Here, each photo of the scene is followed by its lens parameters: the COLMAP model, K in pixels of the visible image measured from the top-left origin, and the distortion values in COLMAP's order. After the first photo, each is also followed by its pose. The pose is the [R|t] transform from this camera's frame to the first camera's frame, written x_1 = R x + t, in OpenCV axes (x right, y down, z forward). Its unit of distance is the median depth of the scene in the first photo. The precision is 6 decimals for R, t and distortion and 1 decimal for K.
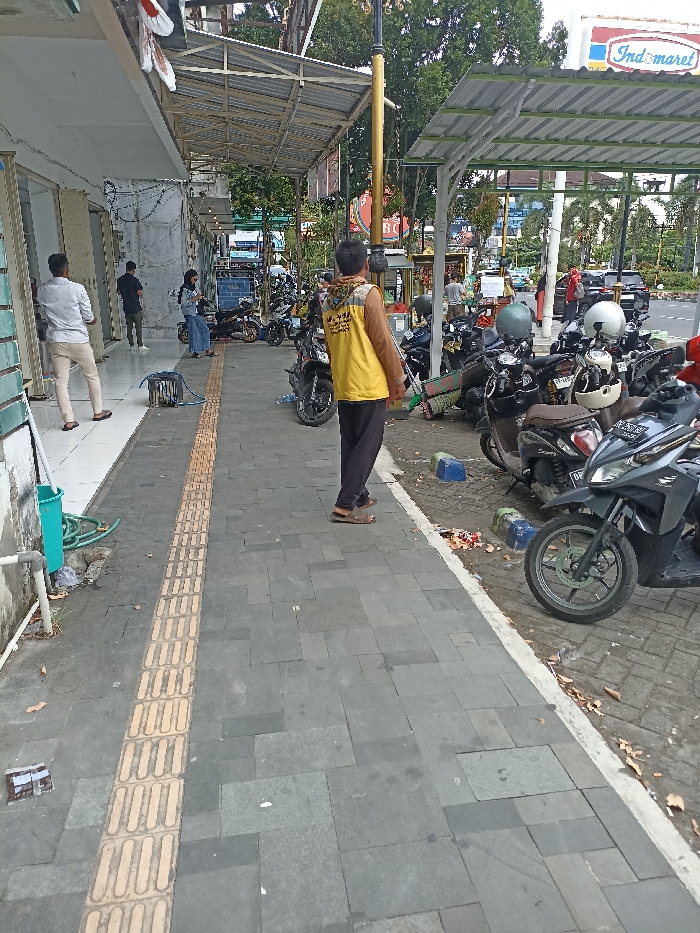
lens RADIAL K [[659.6, 0, 355.3], [0, 659.6, 472.3], [0, 0, 1]] dist [0.019943, -0.051395]
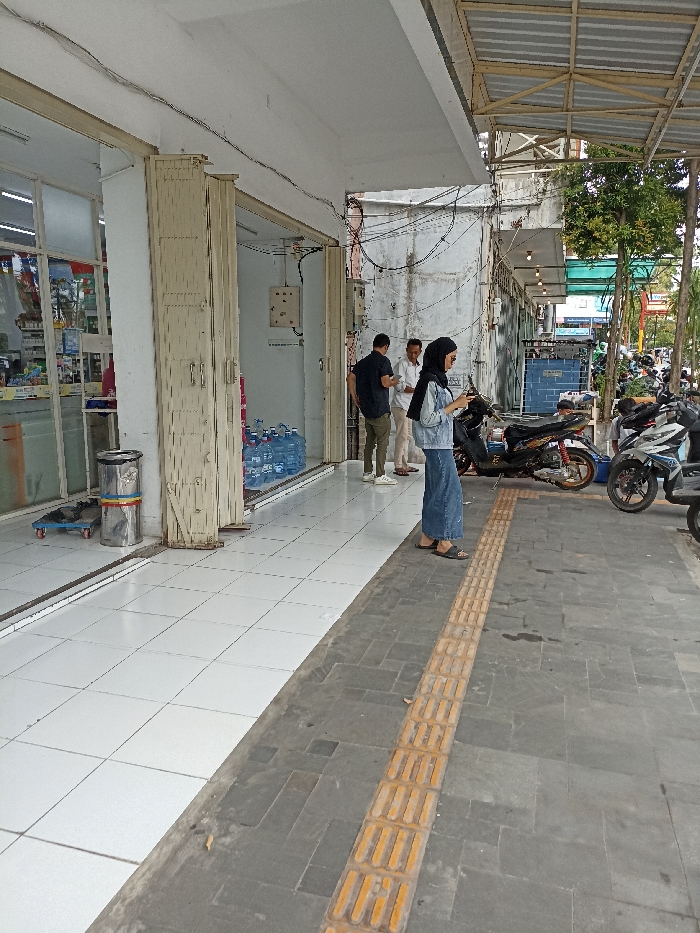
lens RADIAL K [[659.6, 0, 347.9], [0, 659.6, 471.6], [0, 0, 1]] dist [0.019943, -0.051395]
pose [[0.887377, 0.087955, -0.452576, -0.074990], [-0.139501, 0.986843, -0.081736, -0.127224], [0.439433, 0.135666, 0.887972, 0.427578]]
